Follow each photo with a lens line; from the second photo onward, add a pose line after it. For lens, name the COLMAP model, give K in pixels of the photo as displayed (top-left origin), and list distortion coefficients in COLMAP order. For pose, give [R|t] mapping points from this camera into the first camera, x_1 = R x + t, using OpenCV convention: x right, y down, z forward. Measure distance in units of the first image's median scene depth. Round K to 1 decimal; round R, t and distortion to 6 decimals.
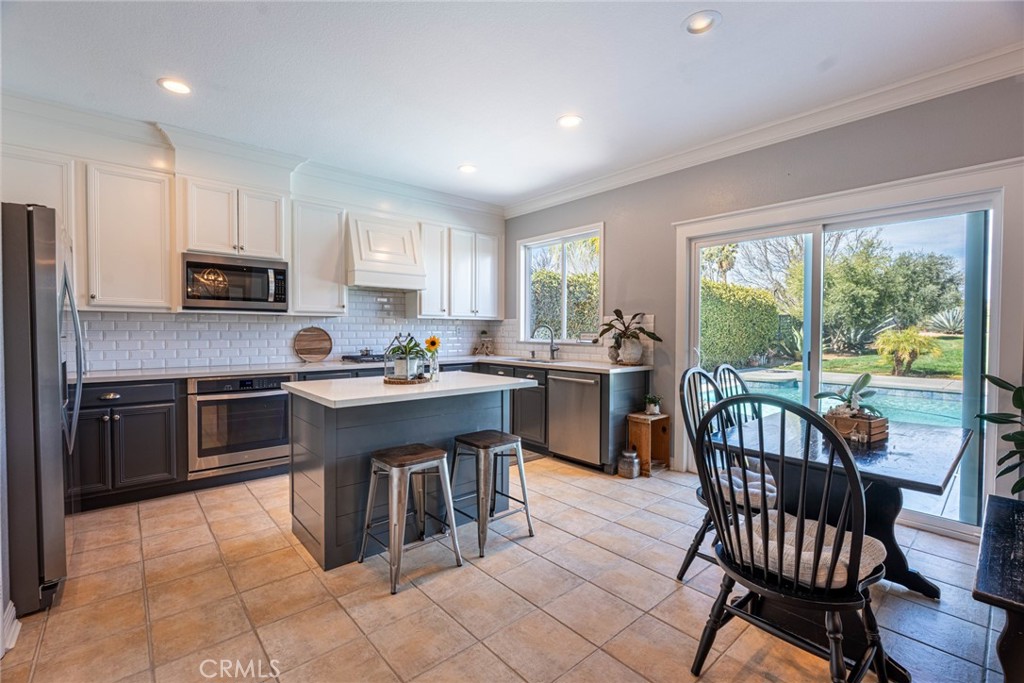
lens RADIAL K [[449.3, 0, 510.3], [0, 449.3, 339.6], [0, 0, 1]] dist [-0.012445, -0.000337]
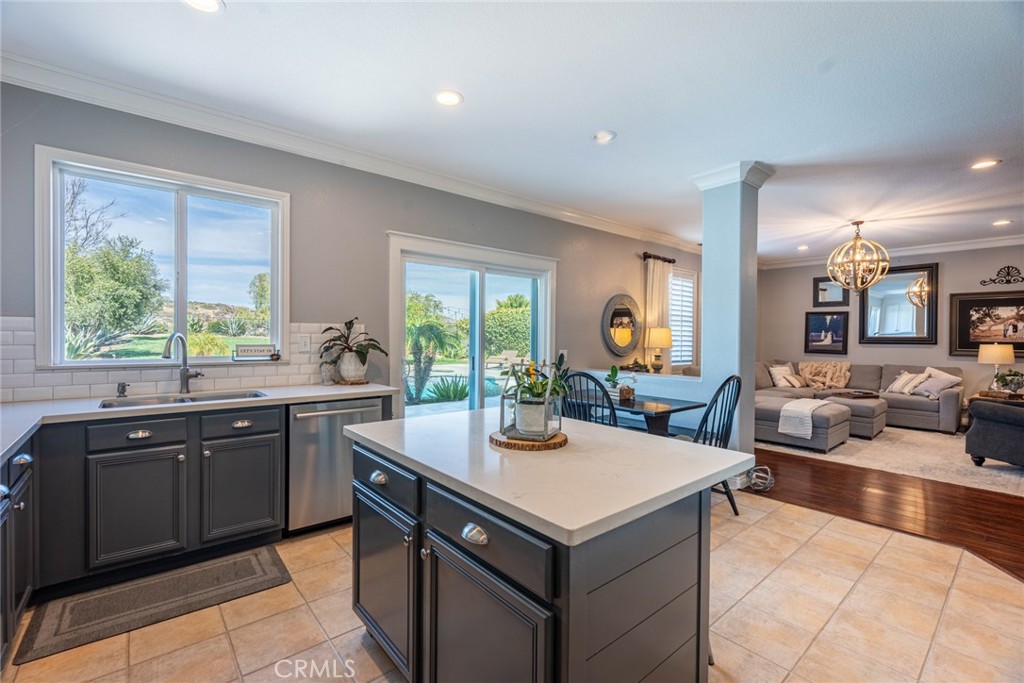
lens RADIAL K [[449.3, 0, 508.7], [0, 449.3, 338.5], [0, 0, 1]] dist [-0.012445, -0.000337]
pose [[0.023131, -0.008885, 0.999693, -0.566543], [0.009932, 0.999913, 0.008657, -0.032184], [-0.999683, 0.009728, 0.023217, 0.690610]]
